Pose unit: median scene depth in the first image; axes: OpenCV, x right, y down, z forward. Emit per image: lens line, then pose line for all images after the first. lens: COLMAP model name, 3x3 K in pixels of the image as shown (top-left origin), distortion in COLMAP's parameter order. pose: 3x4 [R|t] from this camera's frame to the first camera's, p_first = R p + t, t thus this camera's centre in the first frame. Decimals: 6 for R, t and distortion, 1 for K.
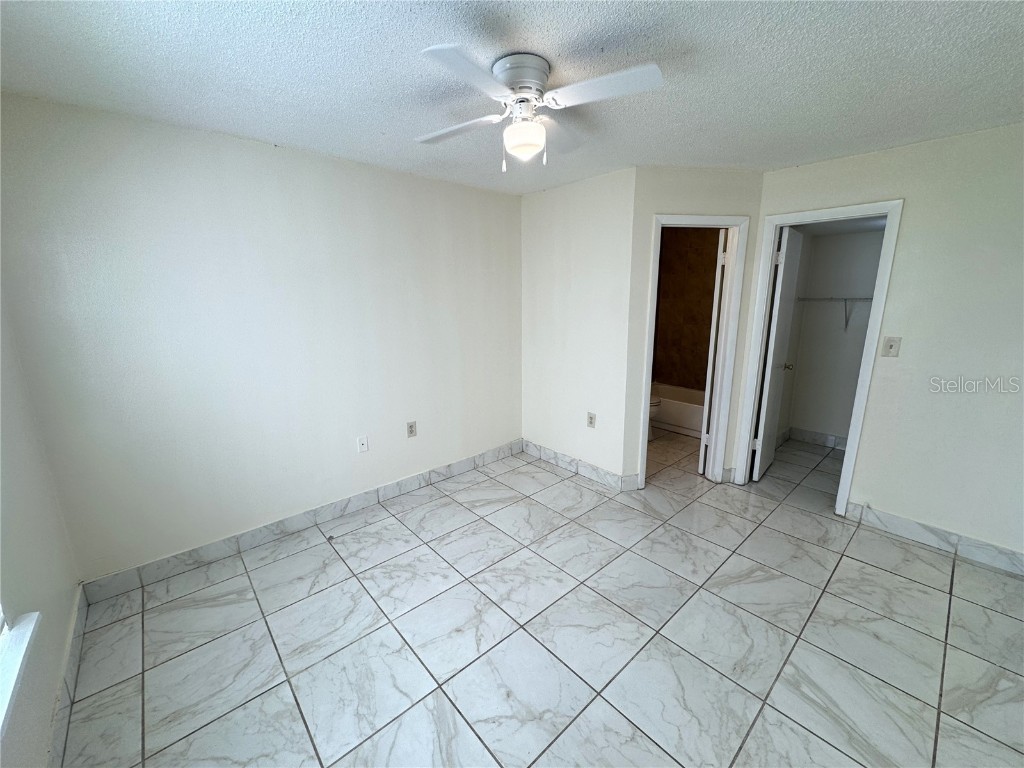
lens RADIAL K [[433.3, 0, 510.4], [0, 433.3, 384.9], [0, 0, 1]] dist [0.002799, 0.000614]
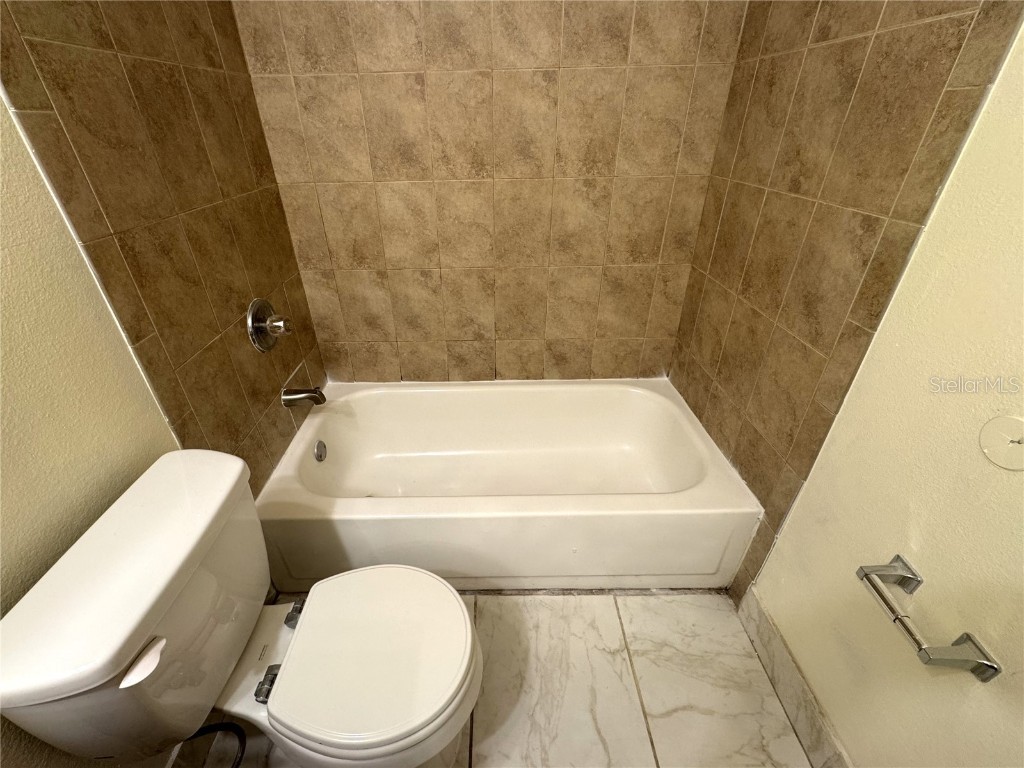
lens RADIAL K [[433.3, 0, 507.9], [0, 433.3, 384.4], [0, 0, 1]] dist [0.002799, 0.000614]
pose [[0.663284, -0.386157, 0.641043, 0.200110], [0.156468, 0.909216, 0.385804, -0.100675], [-0.731828, -0.155595, 0.663490, 0.642894]]
